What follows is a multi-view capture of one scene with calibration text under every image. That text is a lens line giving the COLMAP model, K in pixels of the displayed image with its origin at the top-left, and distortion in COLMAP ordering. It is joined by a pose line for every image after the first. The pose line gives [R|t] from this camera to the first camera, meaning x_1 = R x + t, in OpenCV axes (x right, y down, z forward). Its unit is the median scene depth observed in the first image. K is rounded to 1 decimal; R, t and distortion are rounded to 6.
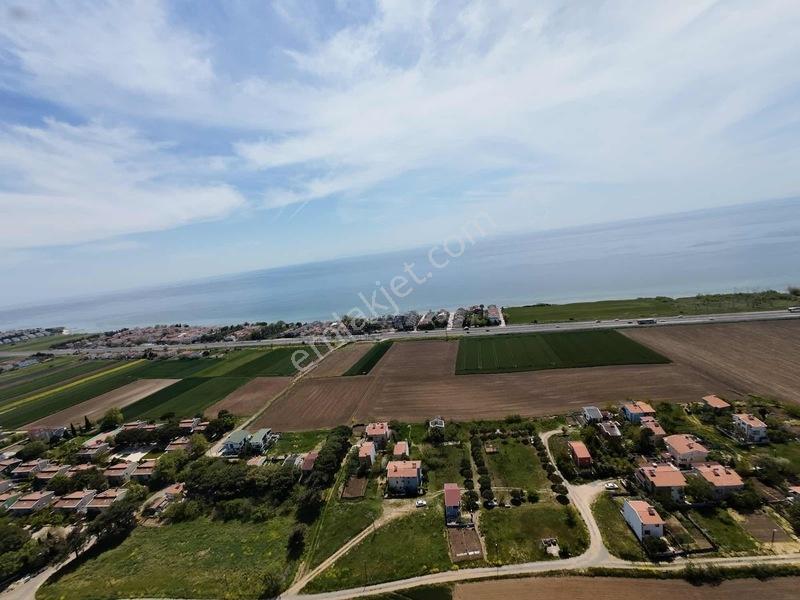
lens RADIAL K [[311.5, 0, 397.7], [0, 311.5, 293.9], [0, 0, 1]] dist [-0.001806, 0.000664]
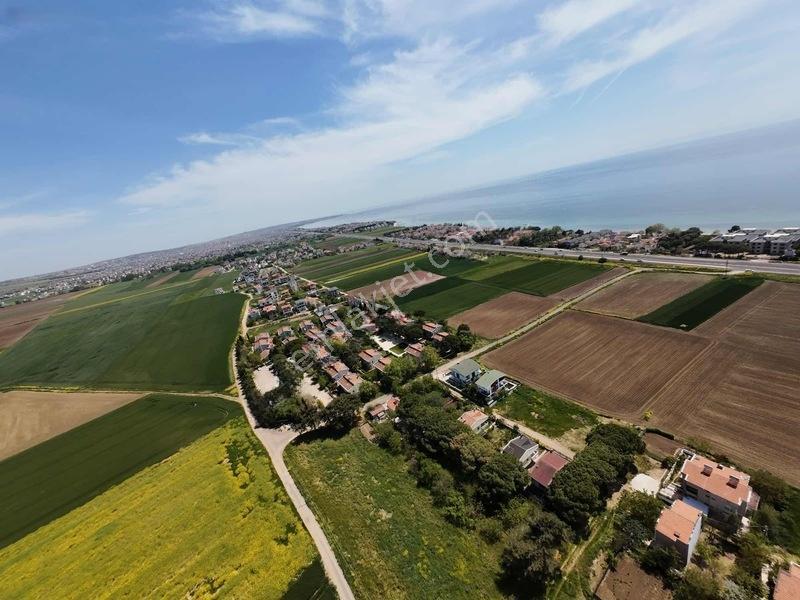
lens RADIAL K [[311.5, 0, 399.7], [0, 311.5, 296.3], [0, 0, 1]] dist [-0.001806, 0.000664]
pose [[0.673142, 0.224515, -0.704609, -0.050546], [-0.000929, 0.953056, 0.302793, 0.020544], [0.739513, -0.203168, 0.641750, 0.189004]]
